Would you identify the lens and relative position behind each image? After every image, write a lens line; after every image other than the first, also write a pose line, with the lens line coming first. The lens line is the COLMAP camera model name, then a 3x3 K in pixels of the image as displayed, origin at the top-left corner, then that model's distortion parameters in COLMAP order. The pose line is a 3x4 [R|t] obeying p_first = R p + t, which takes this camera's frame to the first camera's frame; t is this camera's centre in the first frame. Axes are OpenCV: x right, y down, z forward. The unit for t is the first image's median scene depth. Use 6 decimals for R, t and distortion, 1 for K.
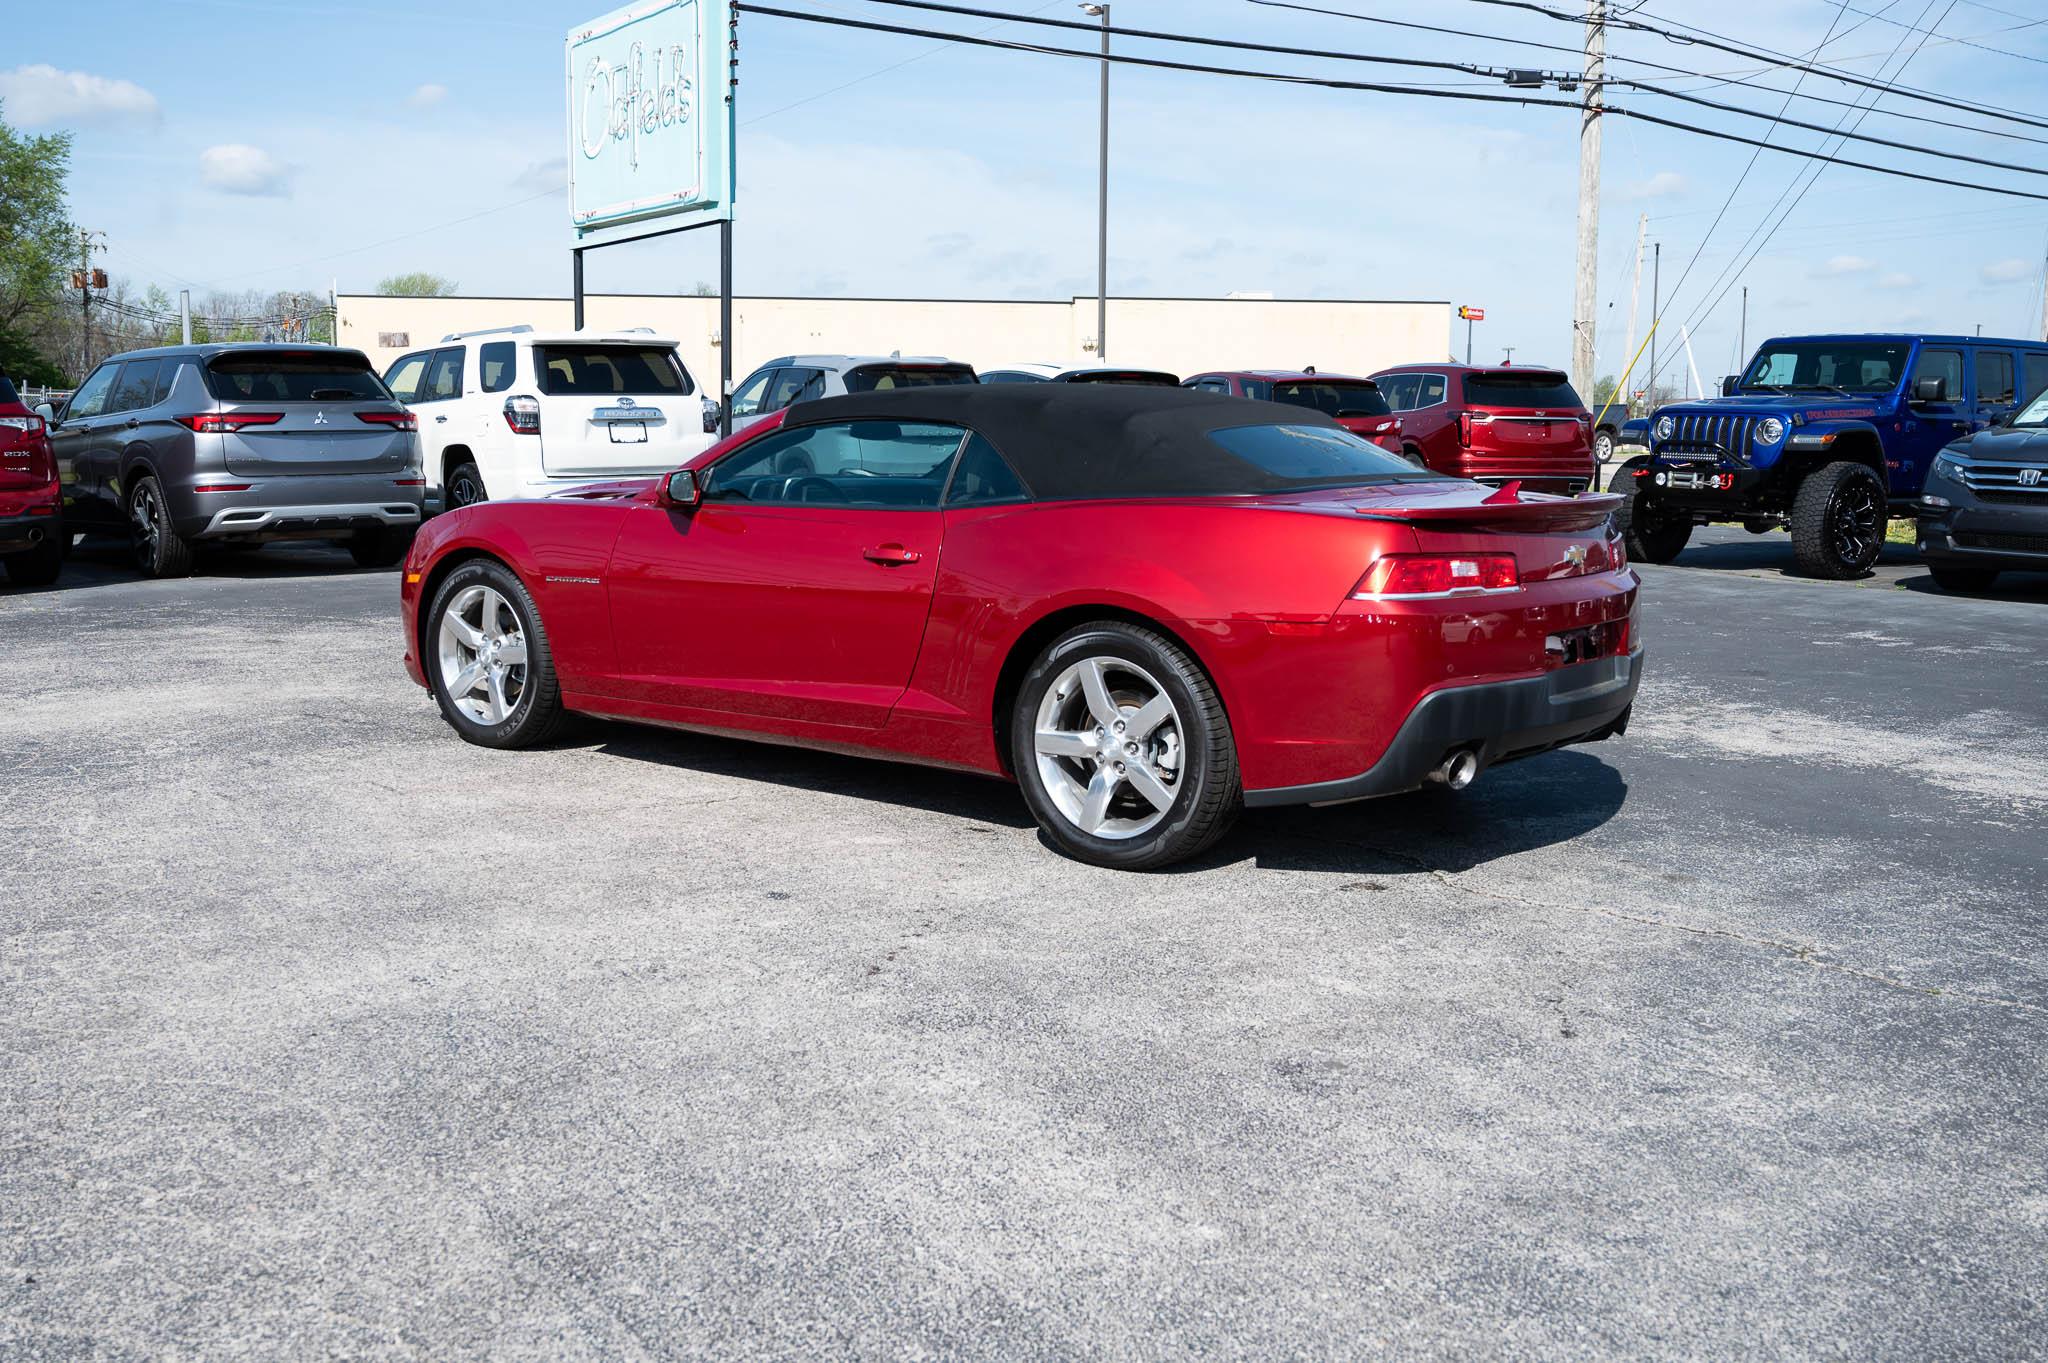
lens RADIAL K [[2007.5, 0, 1024.0], [0, 2007.5, 681.5], [0, 0, 1]] dist [0.001084, -0.000456]
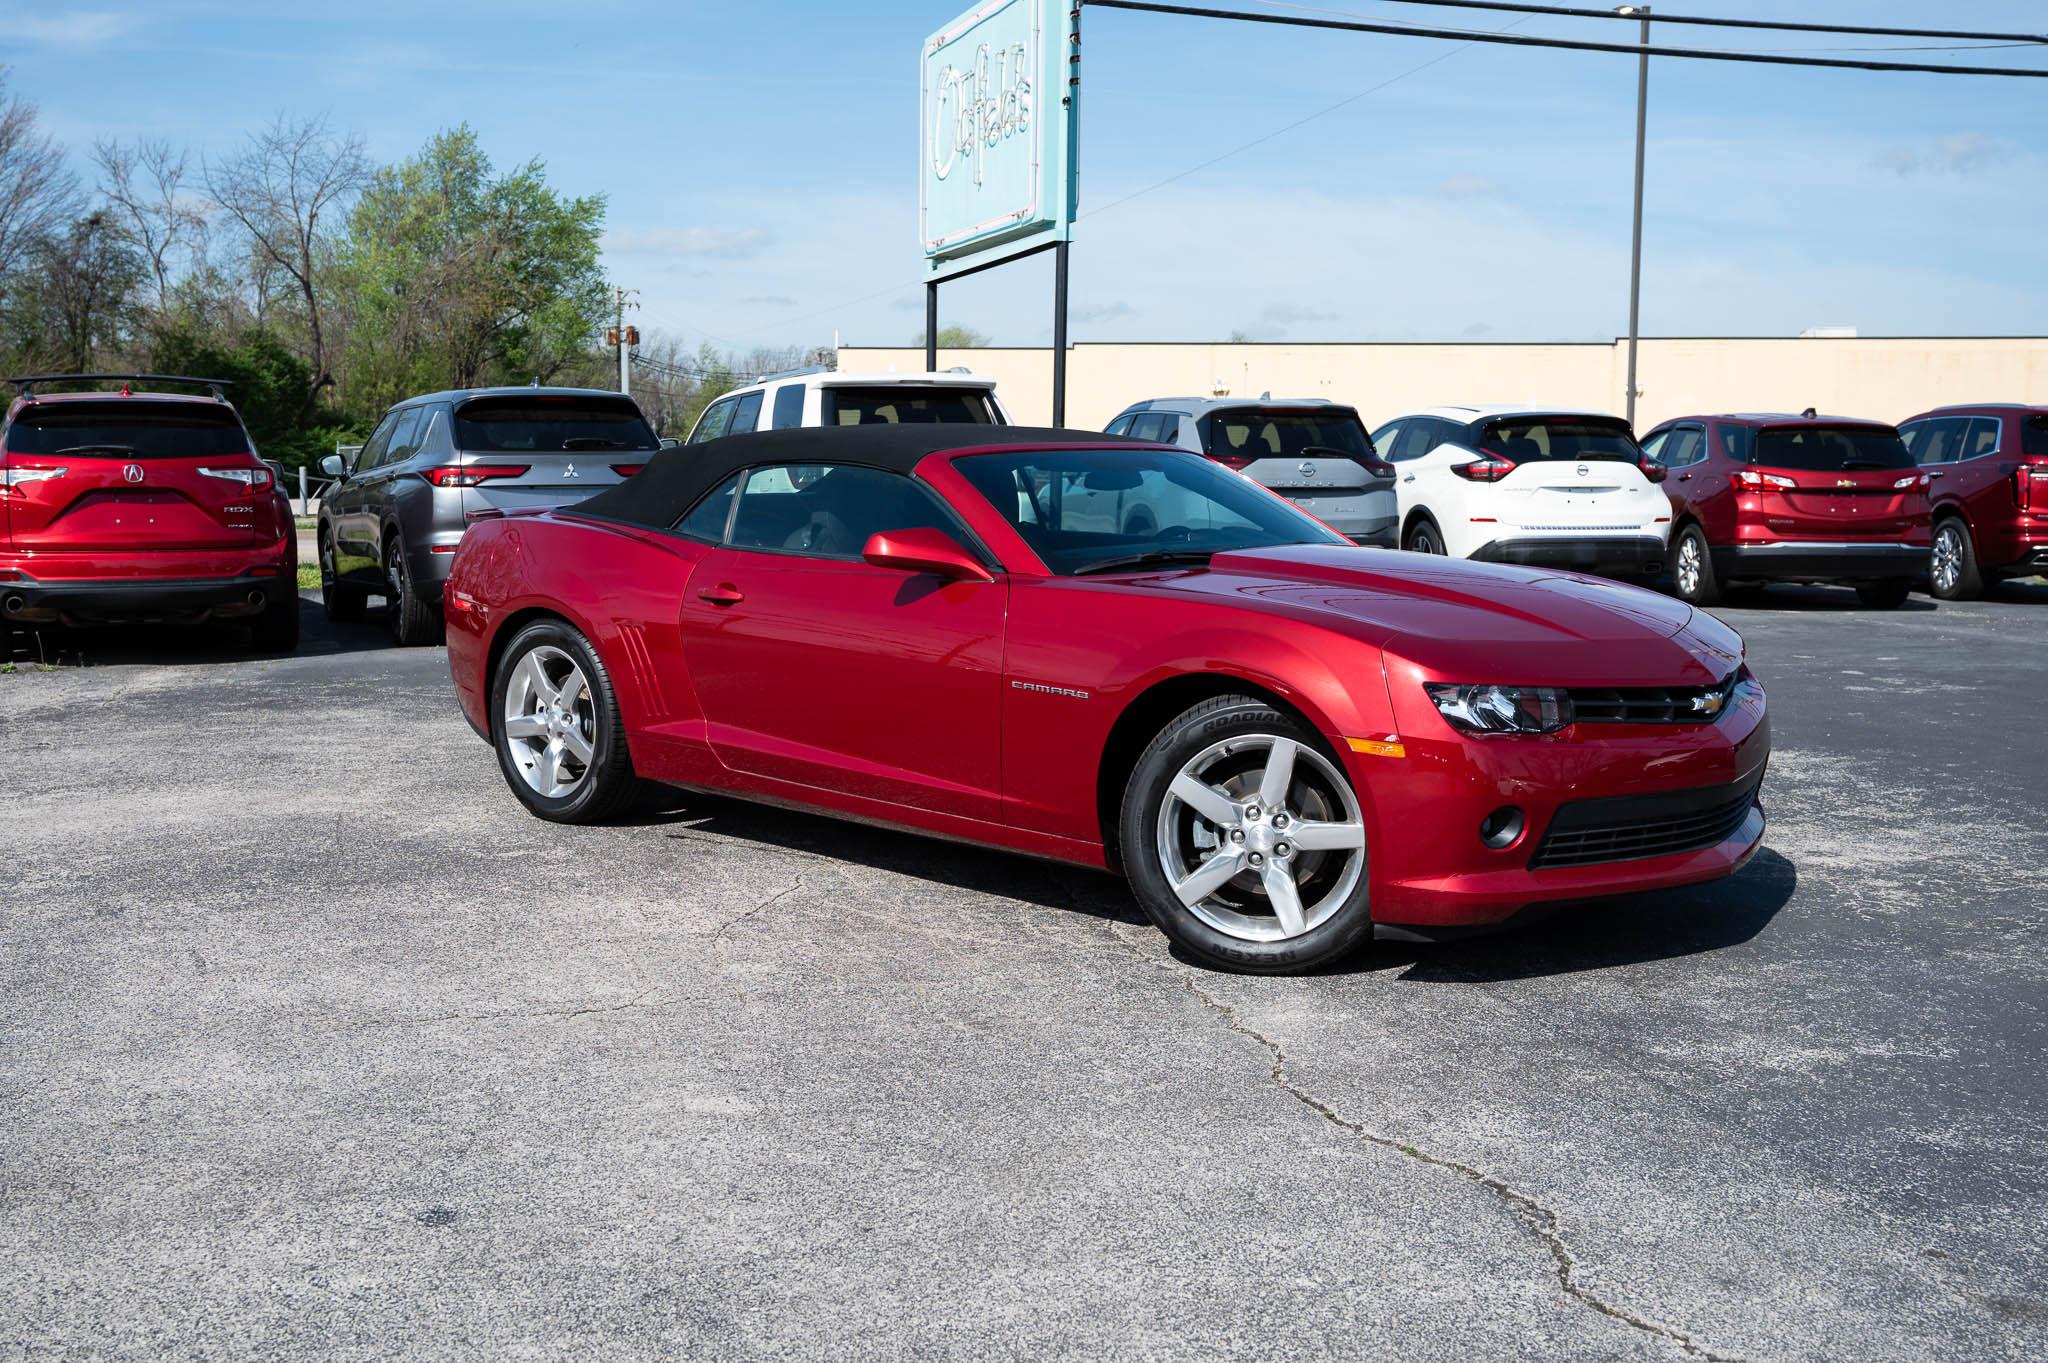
lens RADIAL K [[2115.3, 0, 1024.0], [0, 2115.3, 681.5], [0, 0, 1]] dist [0.012323, -0.018679]
pose [[0.966479, 0.026096, -0.255417, 0.072653], [-0.034296, 0.999028, -0.027703, -0.016402], [0.254446, 0.035535, 0.966434, 0.128929]]
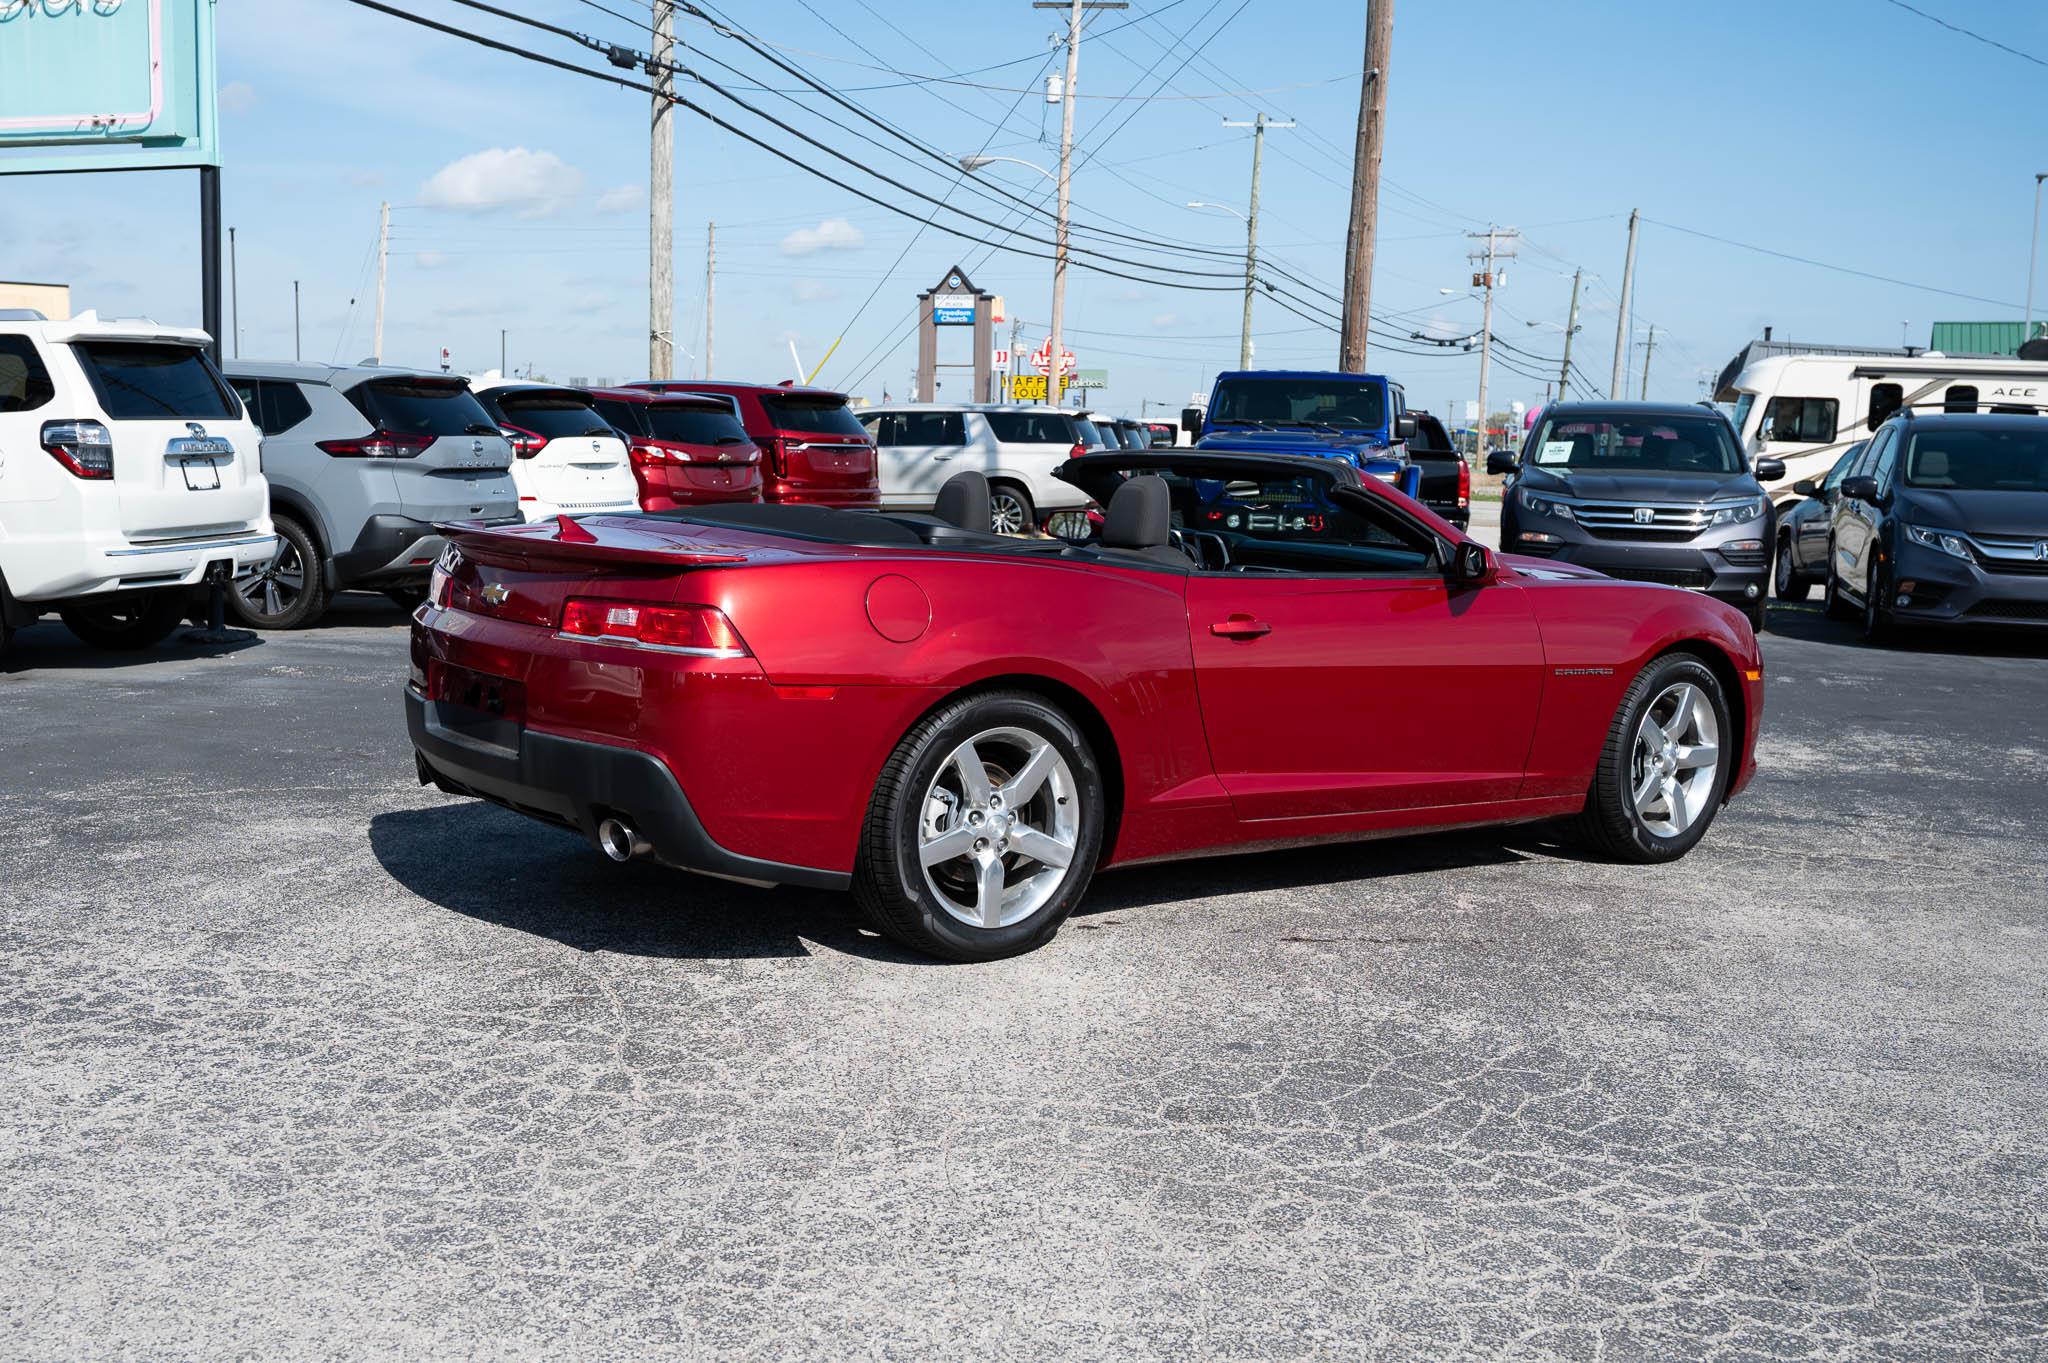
lens RADIAL K [[2227.6, 0, 949.1], [0, 2227.6, 718.7], [0, 0, 1]] dist [-0.003362, 0.020355]
pose [[0.781440, -0.071547, 0.619865, -0.446360], [0.069718, 0.997196, 0.027209, -0.042175], [-0.620073, 0.021953, 0.784237, 0.240994]]
